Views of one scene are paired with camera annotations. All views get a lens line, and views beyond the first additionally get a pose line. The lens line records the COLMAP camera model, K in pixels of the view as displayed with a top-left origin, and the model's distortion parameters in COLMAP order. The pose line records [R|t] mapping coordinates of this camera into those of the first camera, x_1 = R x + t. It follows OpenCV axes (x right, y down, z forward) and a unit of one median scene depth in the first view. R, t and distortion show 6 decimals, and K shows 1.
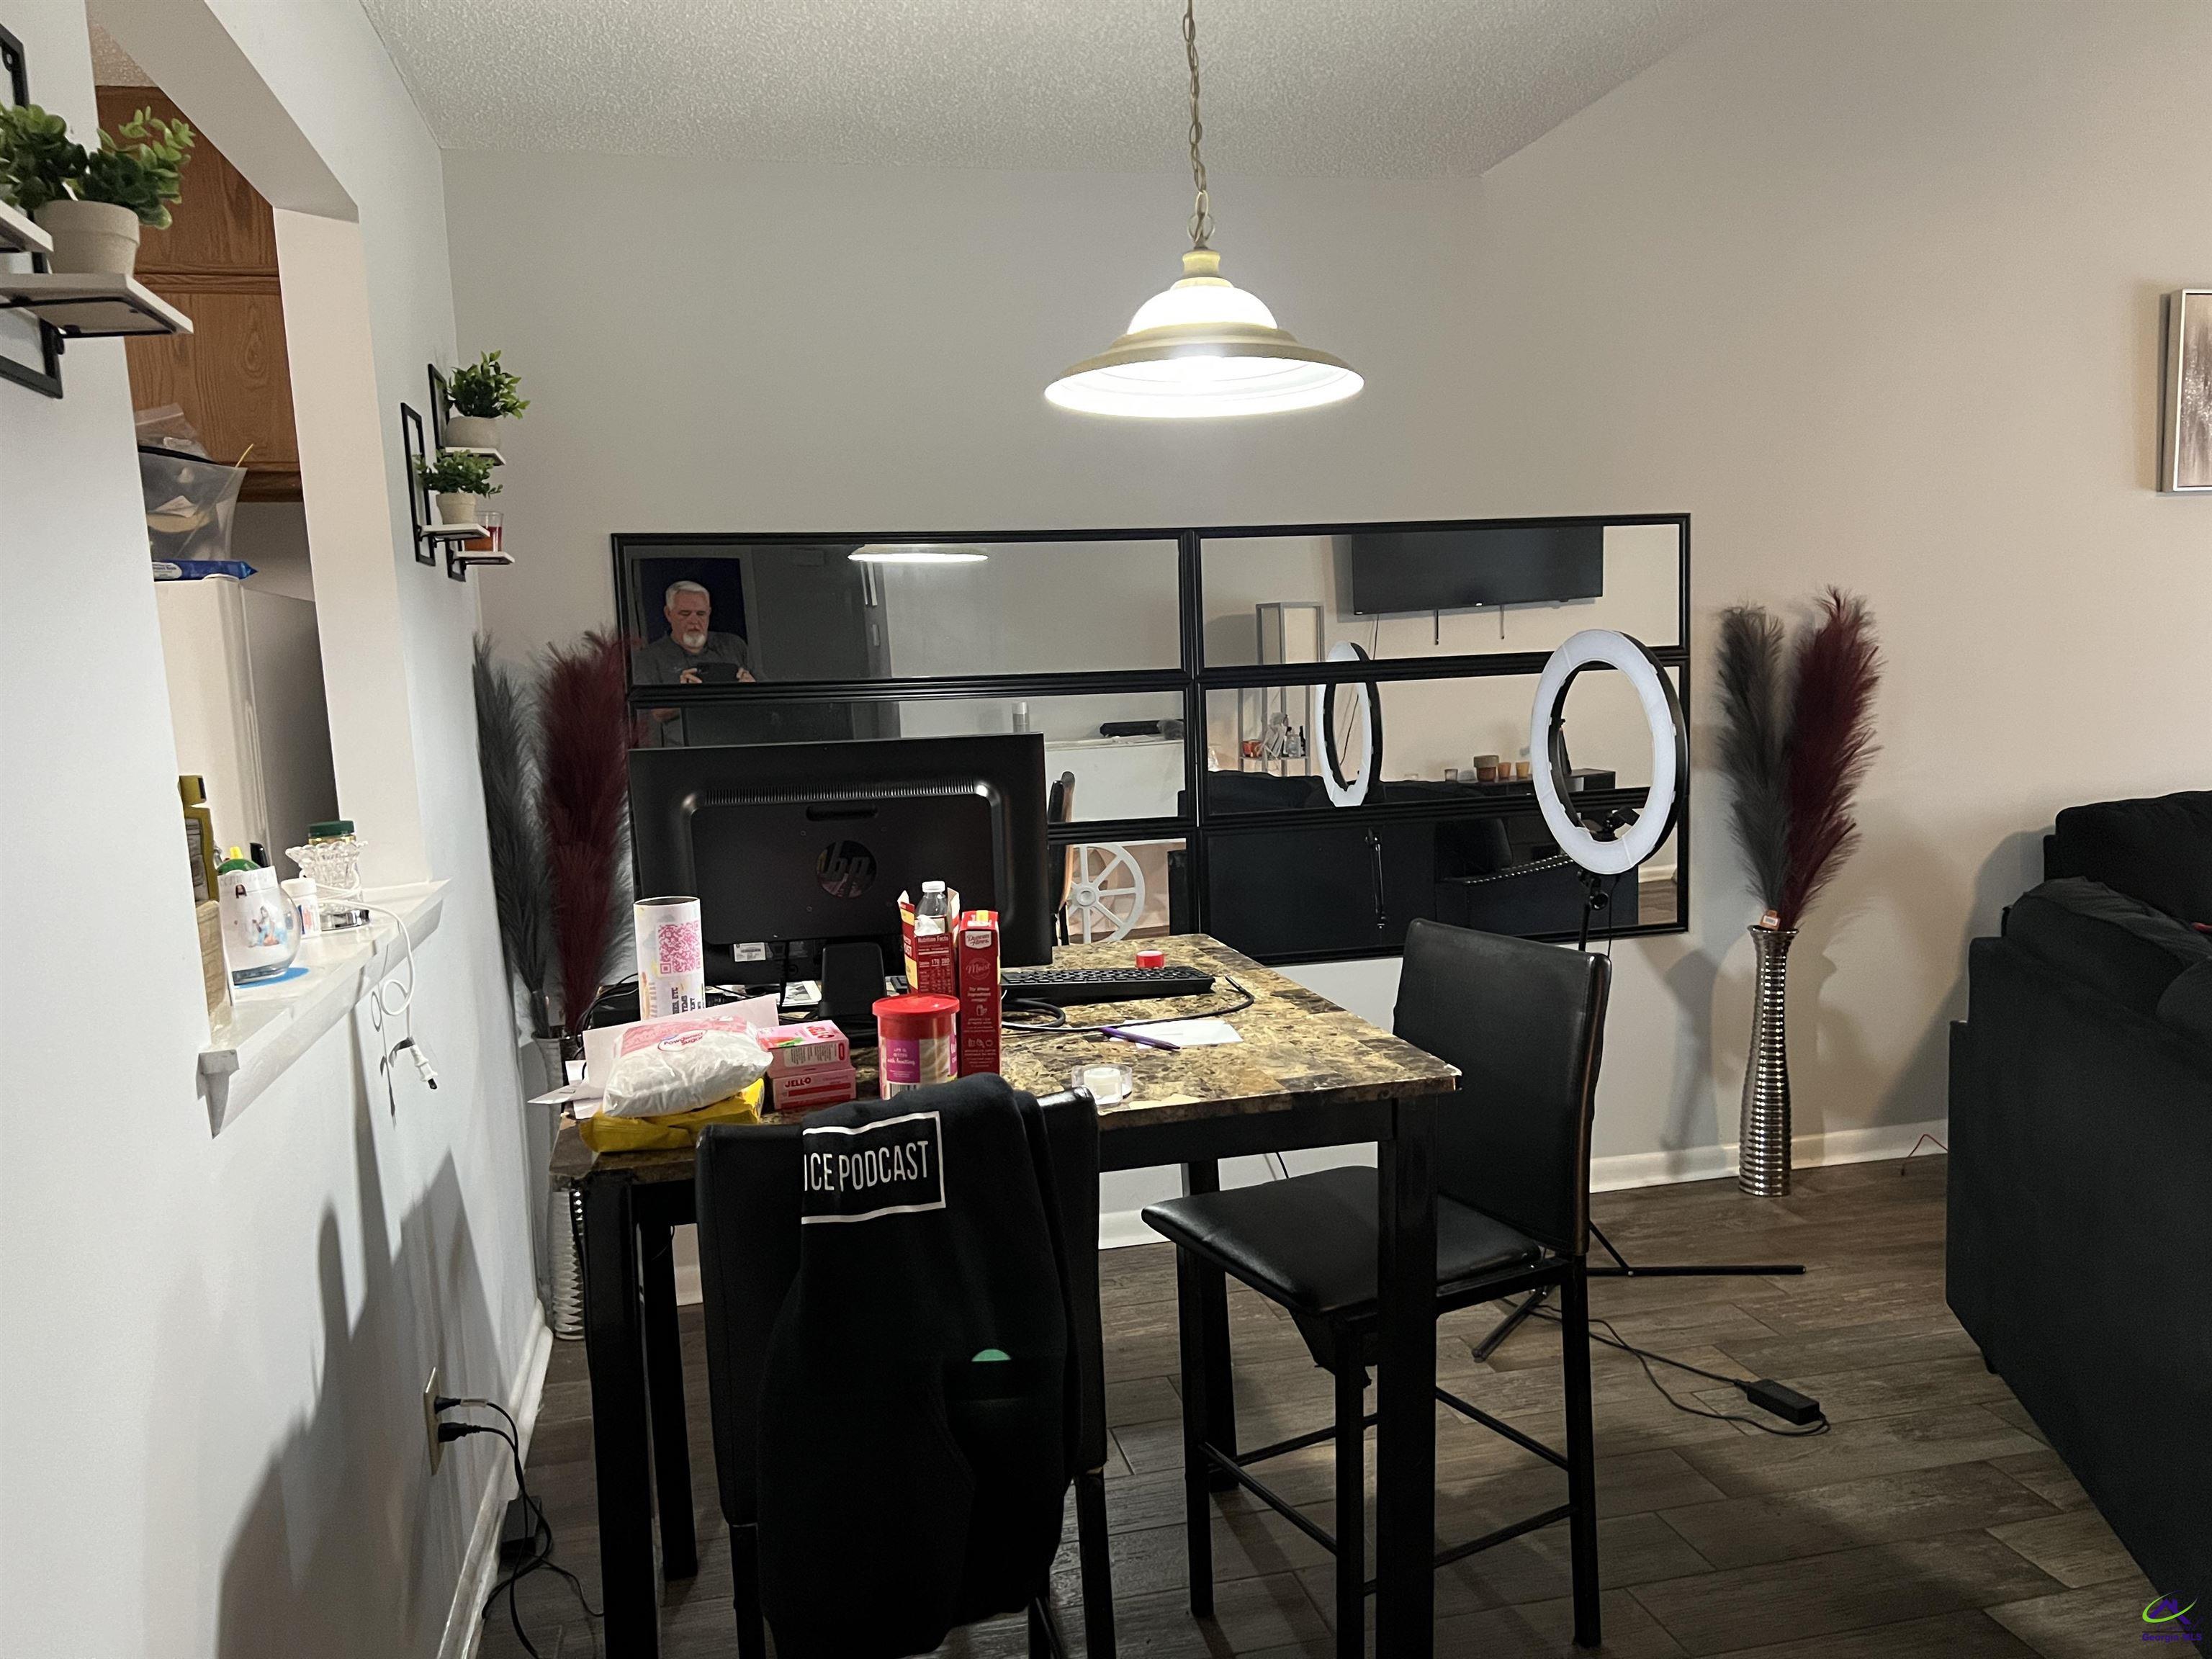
lens RADIAL K [[1649.0, 0, 1105.2], [0, 1649.0, 839.0], [0, 0, 1]] dist [0.105164, -0.124676]
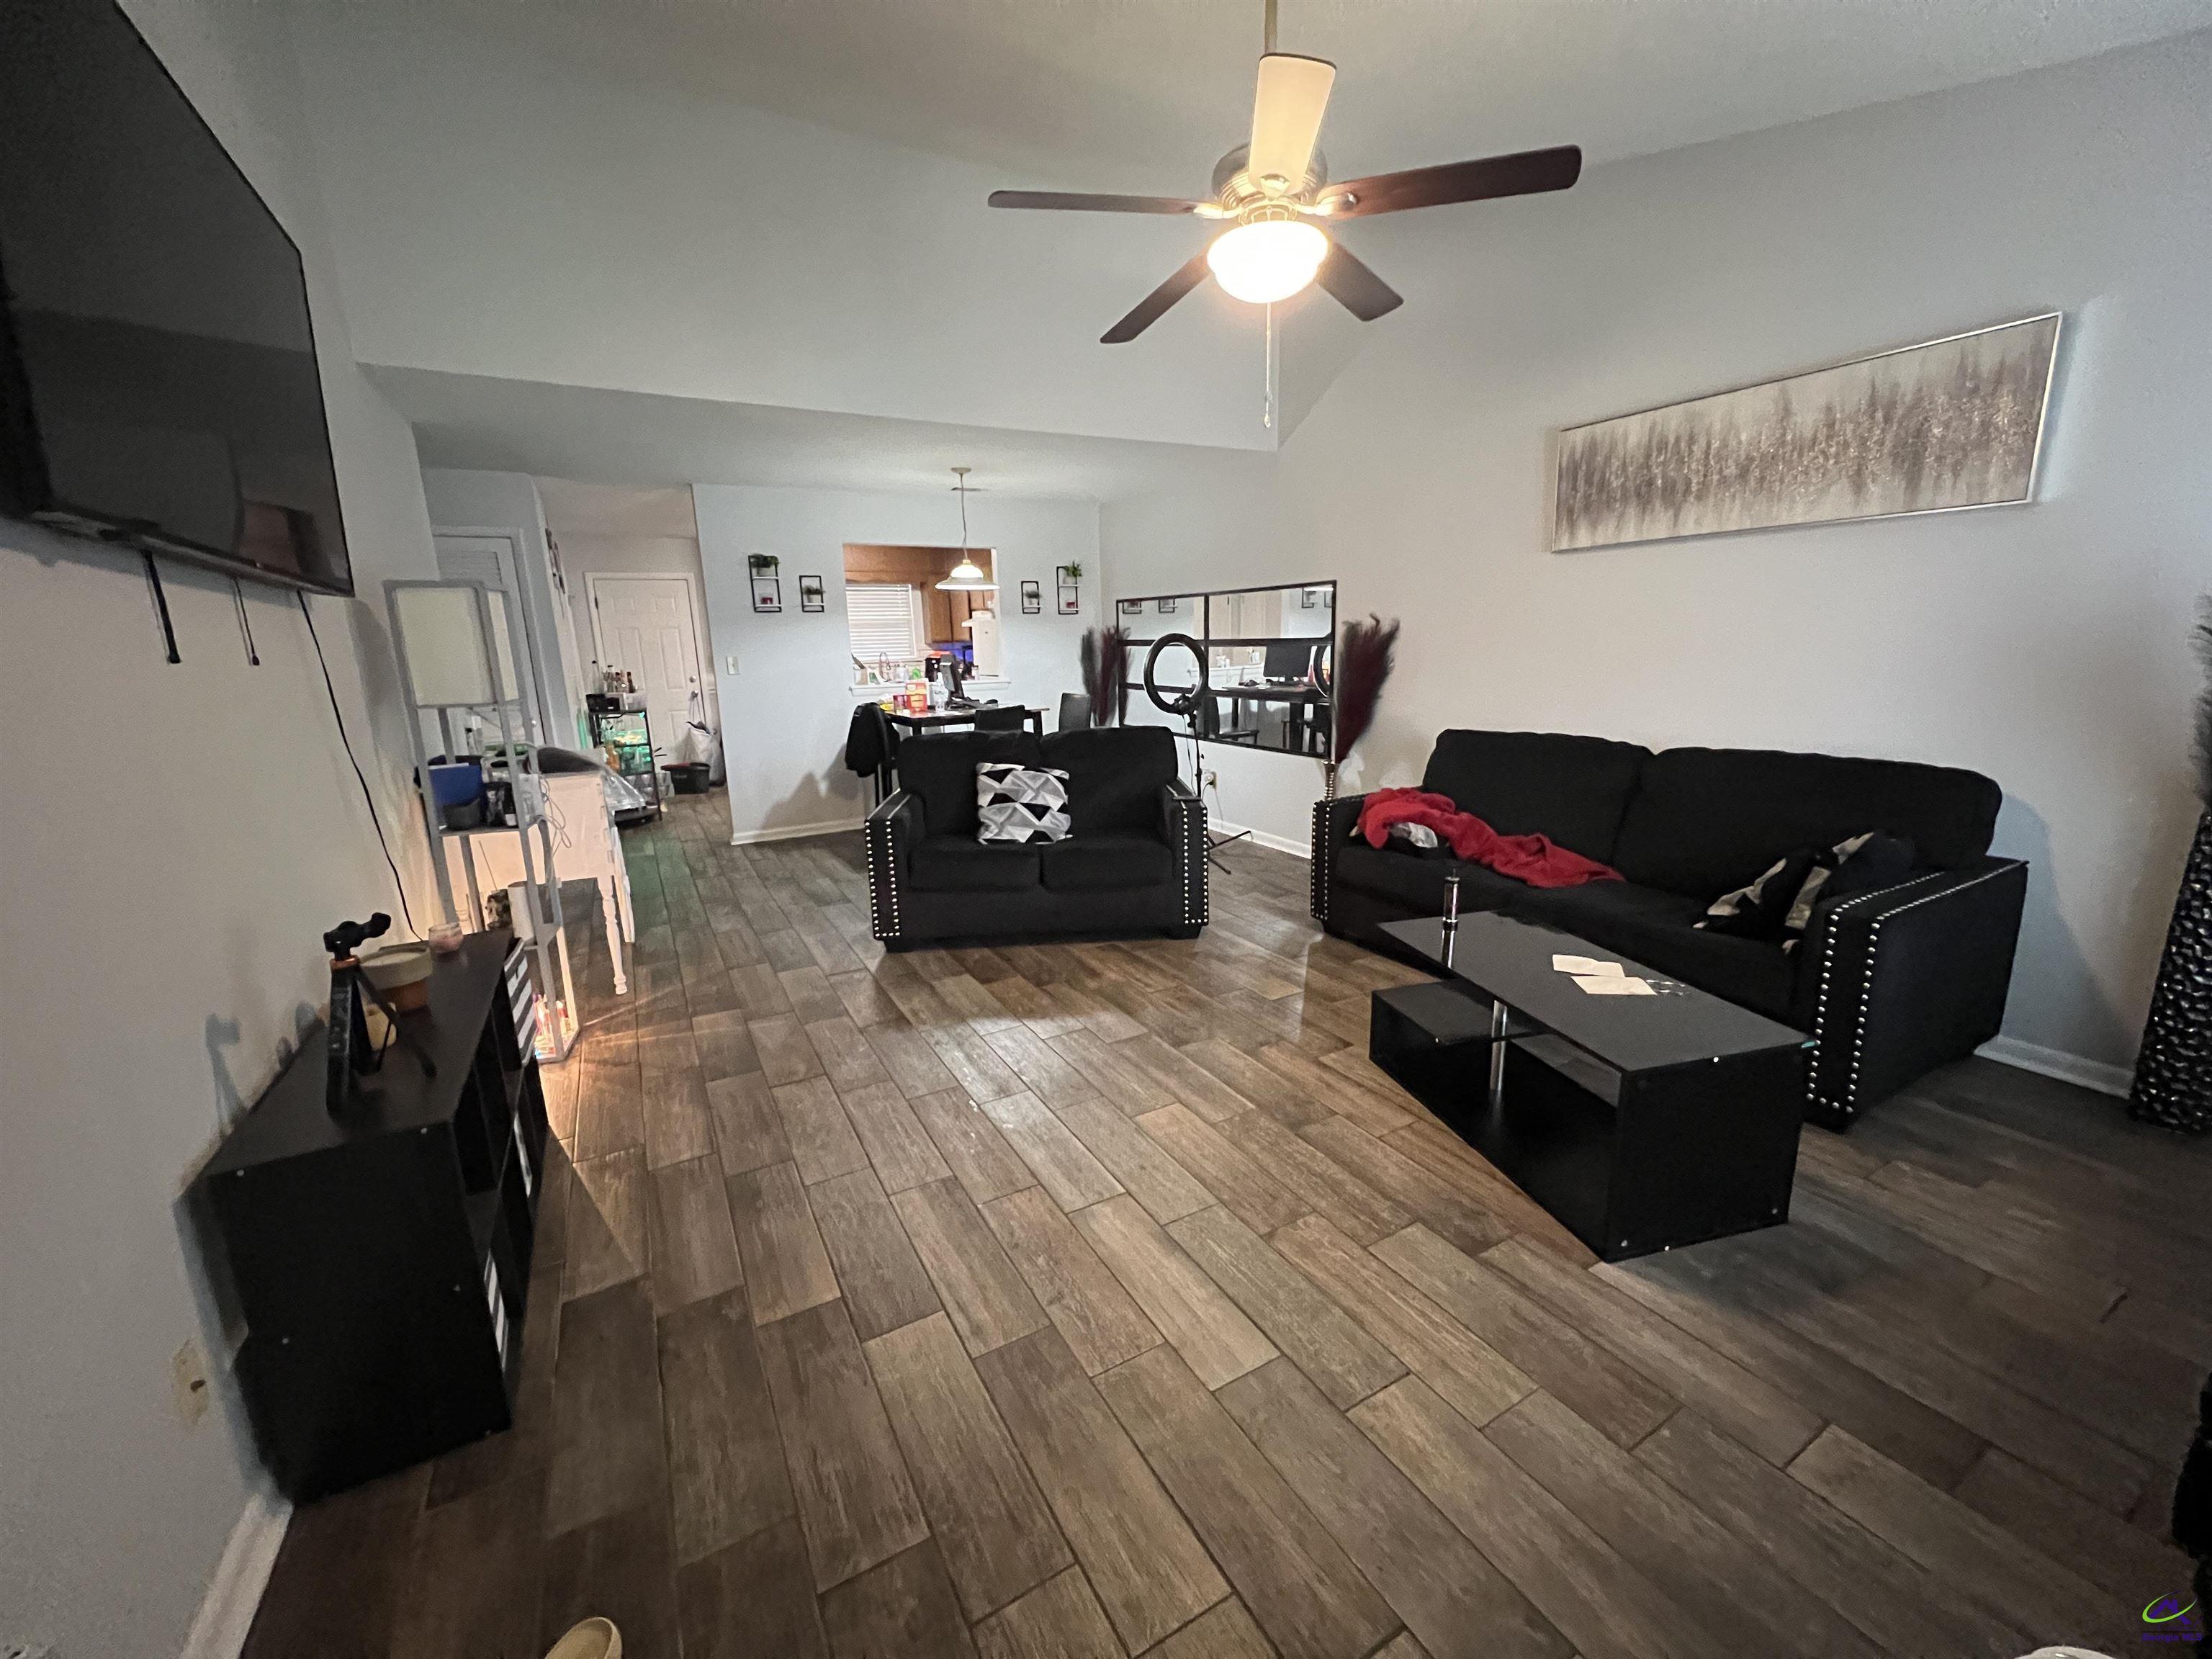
lens RADIAL K [[878.1, 0, 1106.0], [0, 878.1, 829.5], [0, 0, 1]] dist [0.000883, 0.000167]
pose [[0.273177, 0.234357, -0.932980, 2.899335], [-0.093969, 0.971732, 0.216578, -0.176892], [0.957363, 0.028507, 0.287477, 0.679314]]
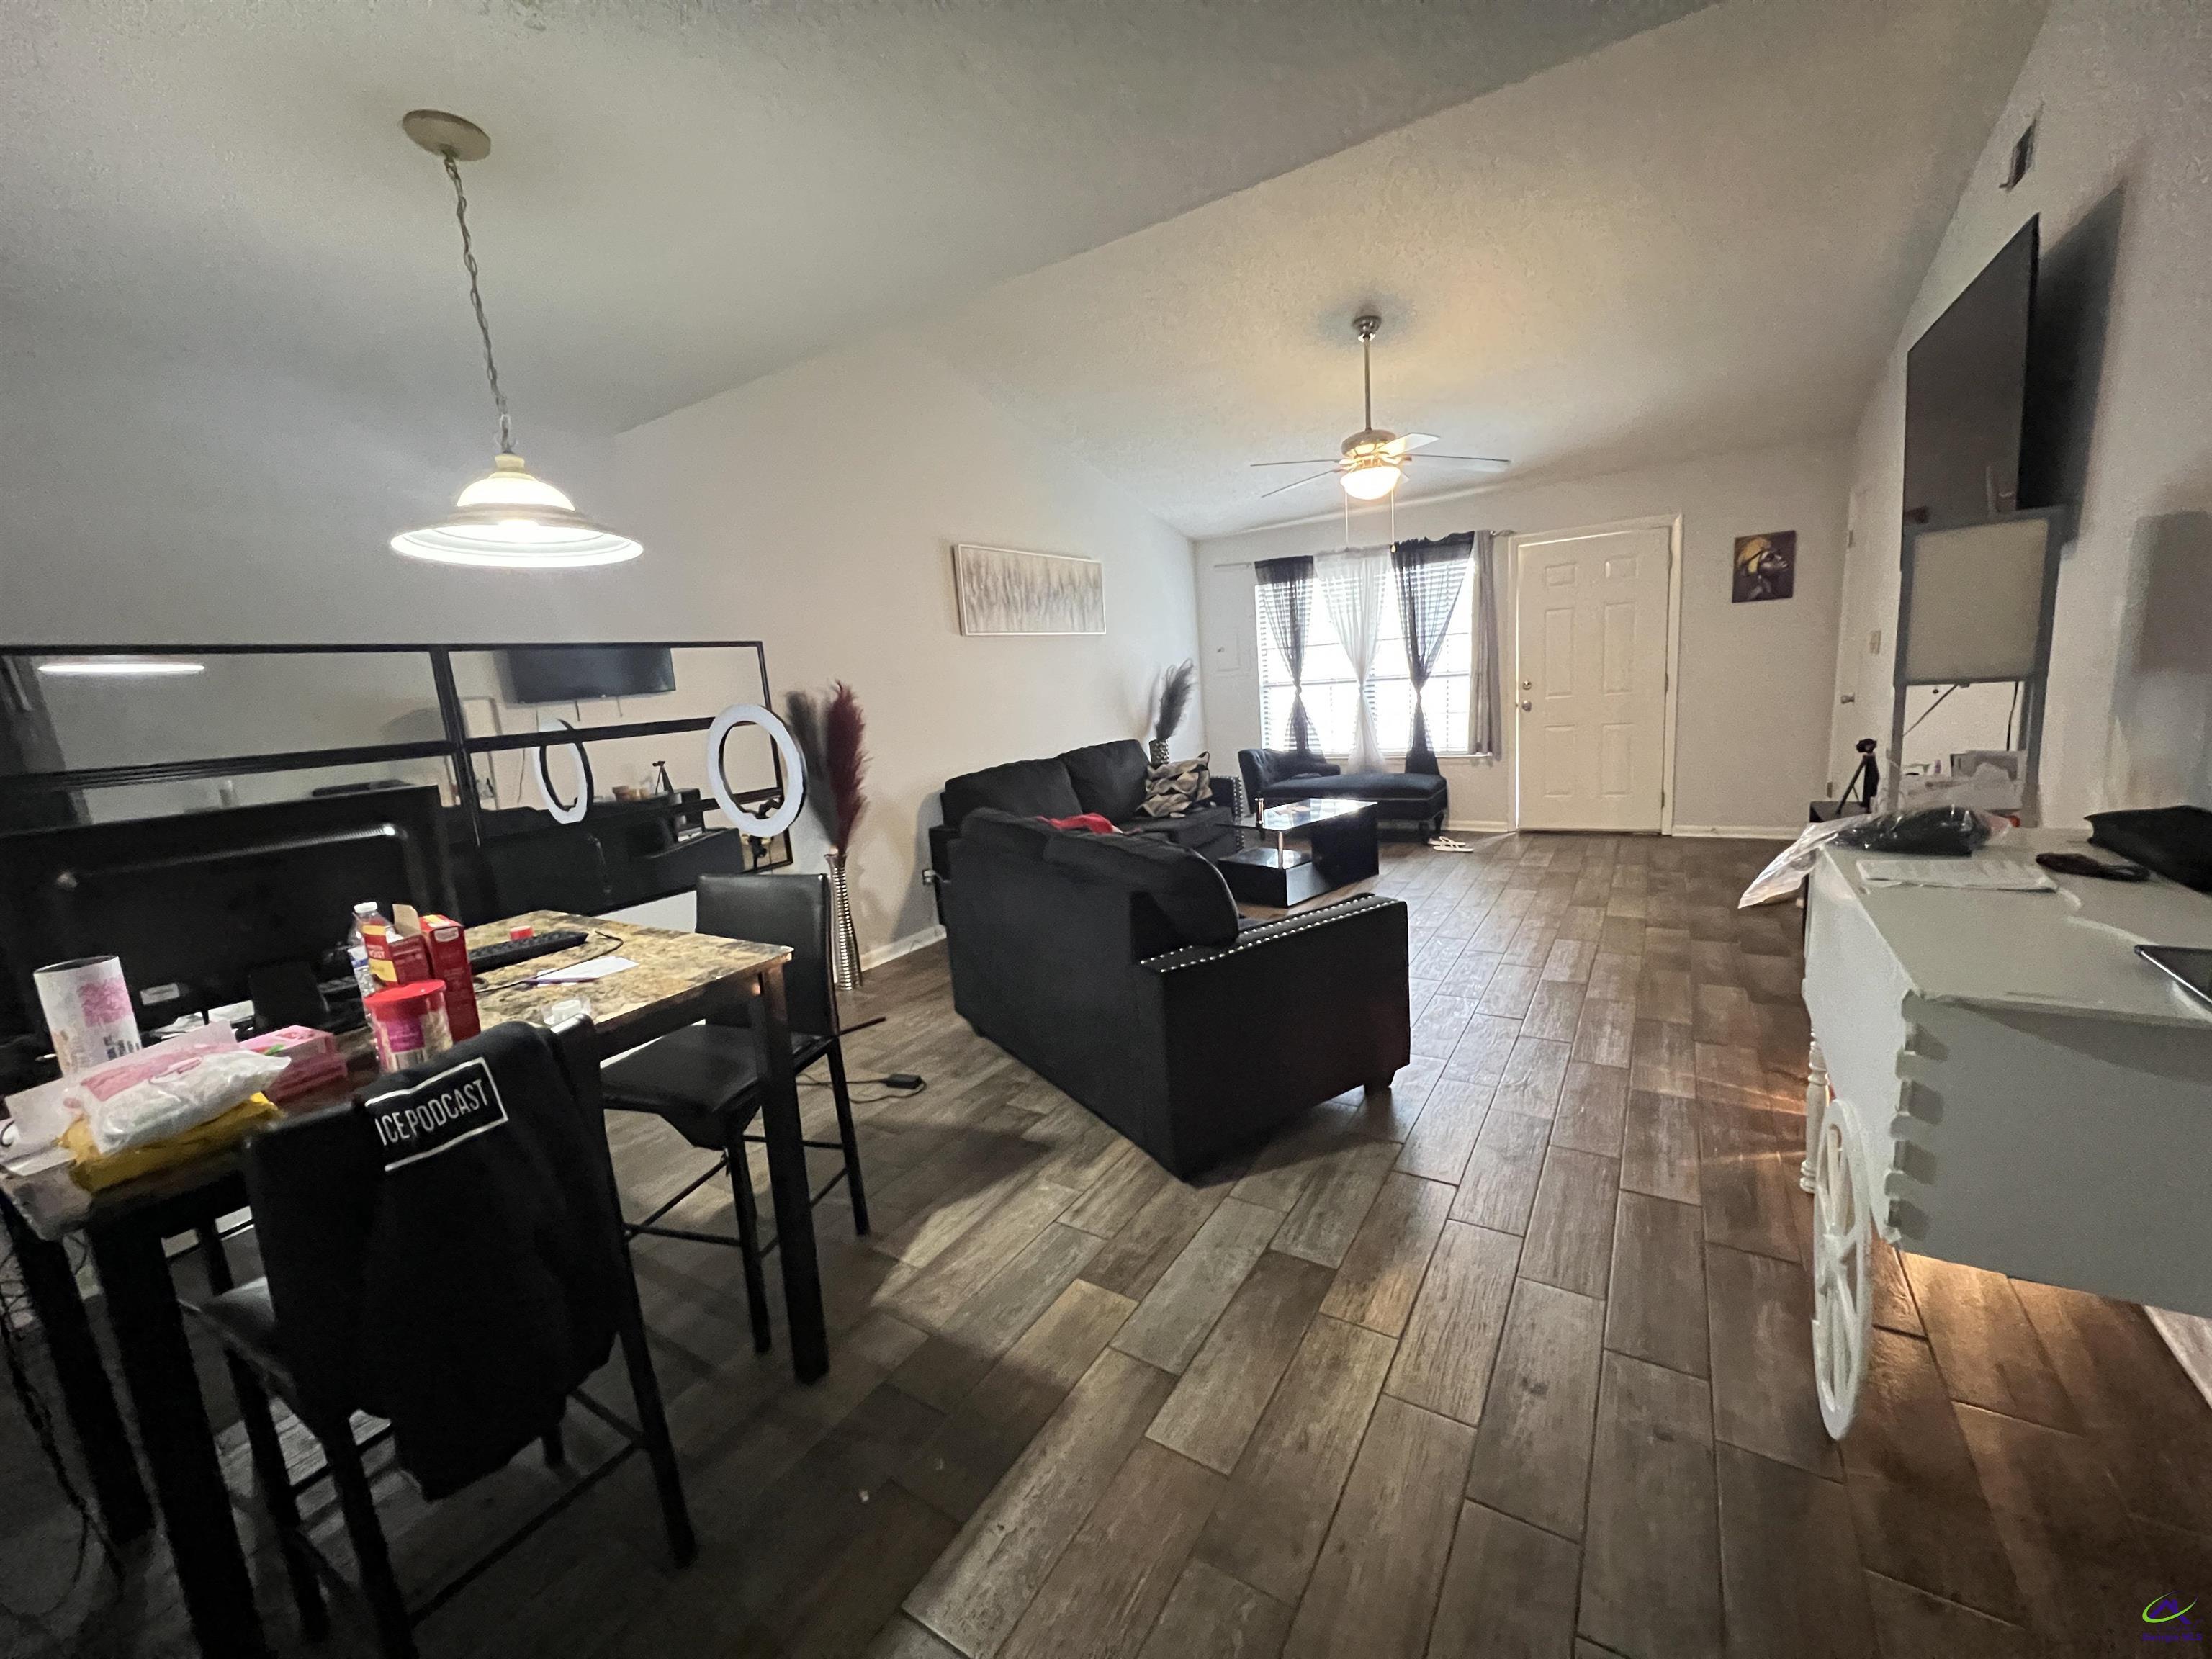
lens RADIAL K [[878.1, 0, 1106.0], [0, 878.1, 829.5], [0, 0, 1]] dist [0.000883, 0.000167]
pose [[0.715363, -0.136503, 0.685290, -0.143483], [0.127476, 0.989769, 0.064083, -0.002140], [-0.687027, 0.041516, 0.725445, 0.074479]]
